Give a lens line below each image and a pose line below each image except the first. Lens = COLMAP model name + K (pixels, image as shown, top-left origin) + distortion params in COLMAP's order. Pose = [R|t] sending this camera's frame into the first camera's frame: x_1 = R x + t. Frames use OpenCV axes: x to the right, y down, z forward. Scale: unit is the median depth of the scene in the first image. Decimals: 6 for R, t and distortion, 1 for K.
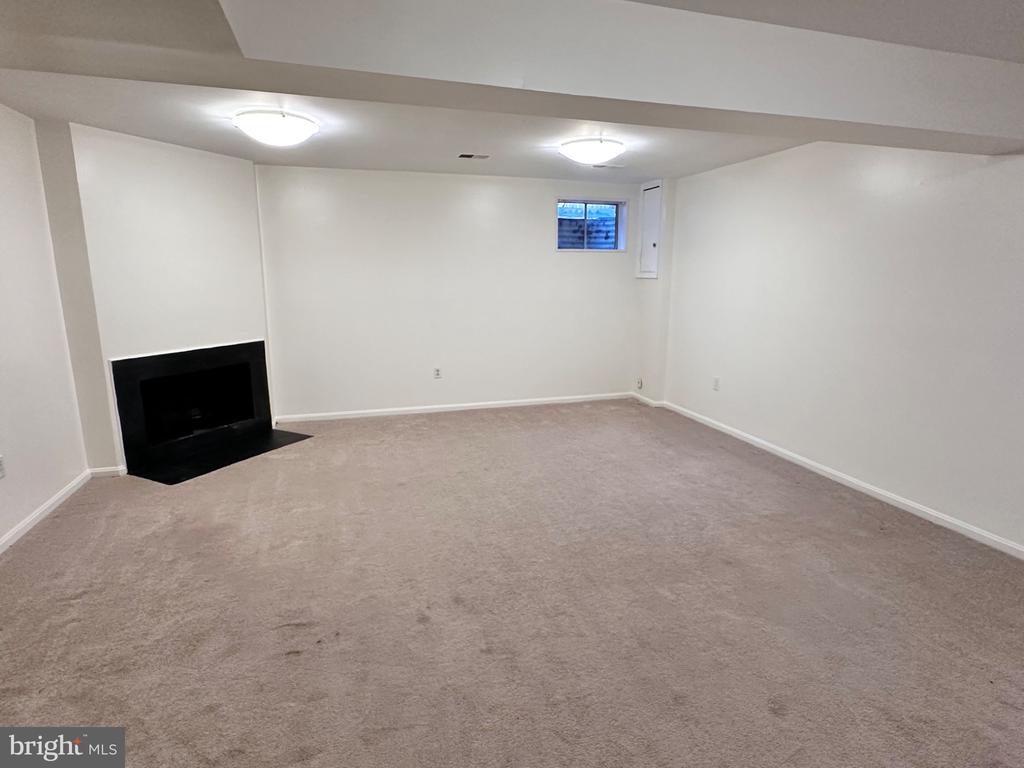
lens RADIAL K [[568.3, 0, 511.4], [0, 568.3, 388.2], [0, 0, 1]] dist [0.003846, -0.000208]
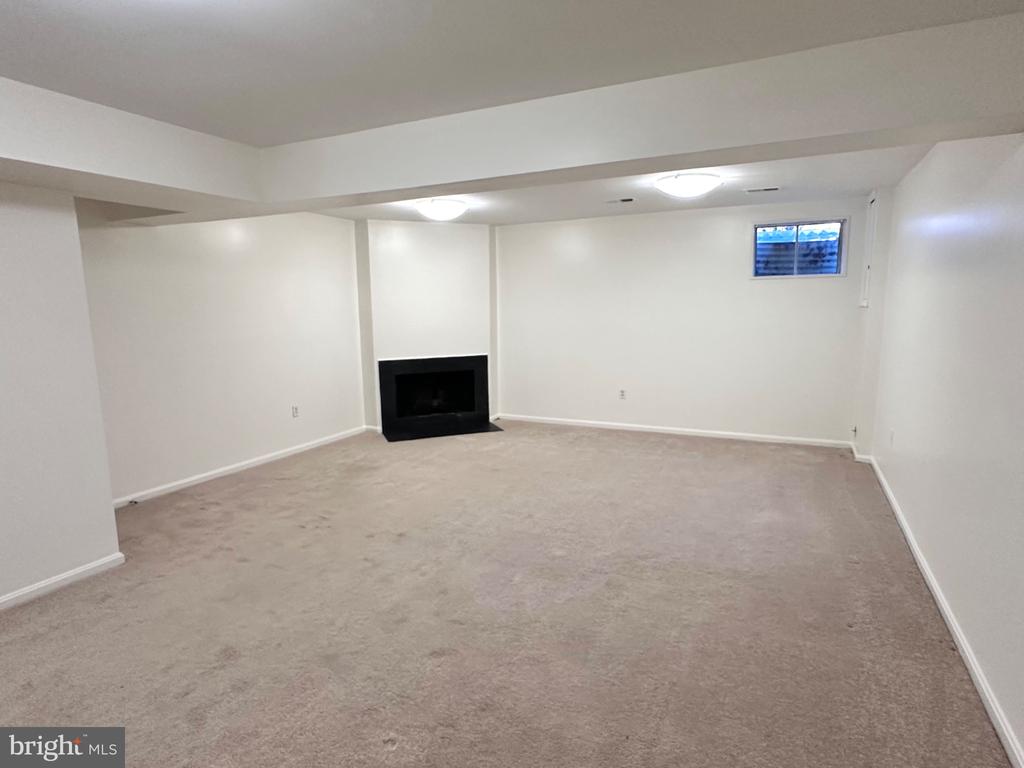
lens RADIAL K [[568.3, 0, 504.9], [0, 568.3, 379.4], [0, 0, 1]] dist [0.003846, -0.000208]
pose [[0.726220, 0.079969, -0.682795, 0.536935], [-0.123558, 0.992221, -0.015208, -0.011565], [0.676268, 0.095409, 0.730451, 0.053499]]
